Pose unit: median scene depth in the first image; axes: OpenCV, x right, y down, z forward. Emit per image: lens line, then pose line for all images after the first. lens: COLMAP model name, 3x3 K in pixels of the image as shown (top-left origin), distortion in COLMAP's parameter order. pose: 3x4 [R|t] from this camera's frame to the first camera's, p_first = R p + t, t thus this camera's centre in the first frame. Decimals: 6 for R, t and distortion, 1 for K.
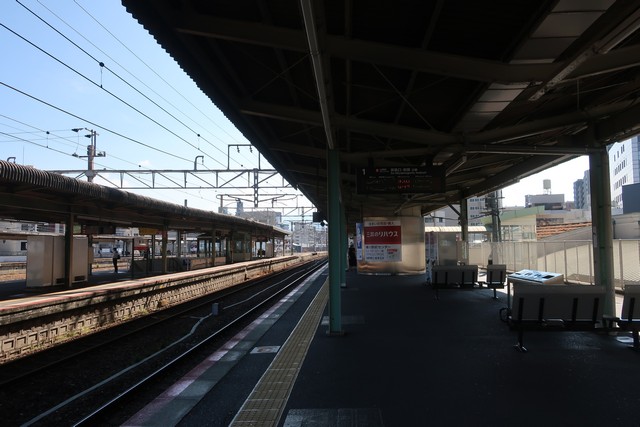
lens RADIAL K [[504.4, 0, 320.4], [0, 504.4, 213.9], [0, 0, 1]] dist [-0.002727, 0.002551]
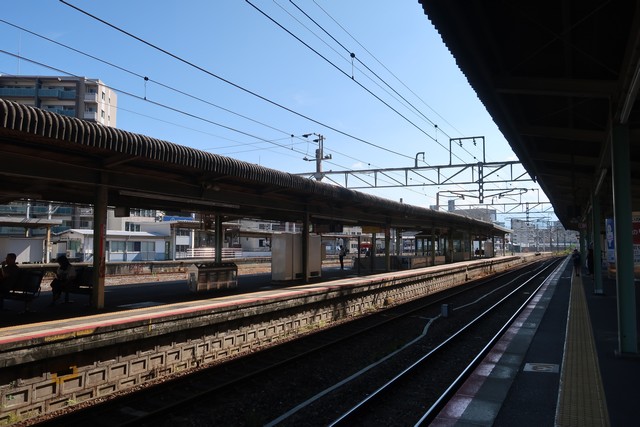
lens RADIAL K [[504.4, 0, 320.4], [0, 504.4, 213.9], [0, 0, 1]] dist [-0.002727, 0.002551]
pose [[0.916653, -0.014854, -0.399408, -0.027482], [0.015833, 0.999874, -0.000849, 0.002053], [0.399370, -0.005546, 0.916773, 0.021816]]
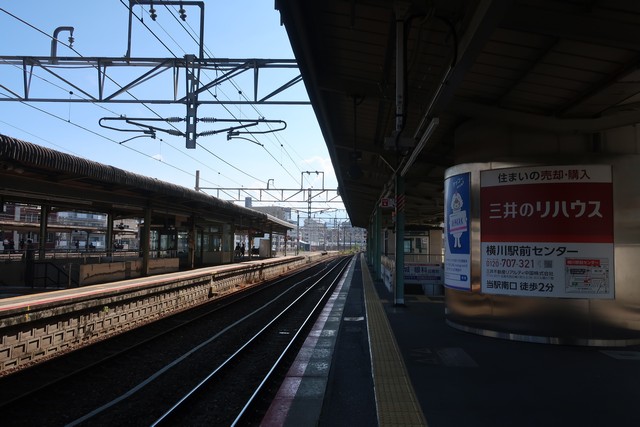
lens RADIAL K [[504.4, 0, 320.4], [0, 504.4, 213.9], [0, 0, 1]] dist [-0.002727, 0.002551]
pose [[0.999504, 0.023445, -0.021018, -0.008416], [-0.023388, 0.999722, 0.002941, 0.037739], [0.021081, -0.002448, 0.999775, 0.574964]]
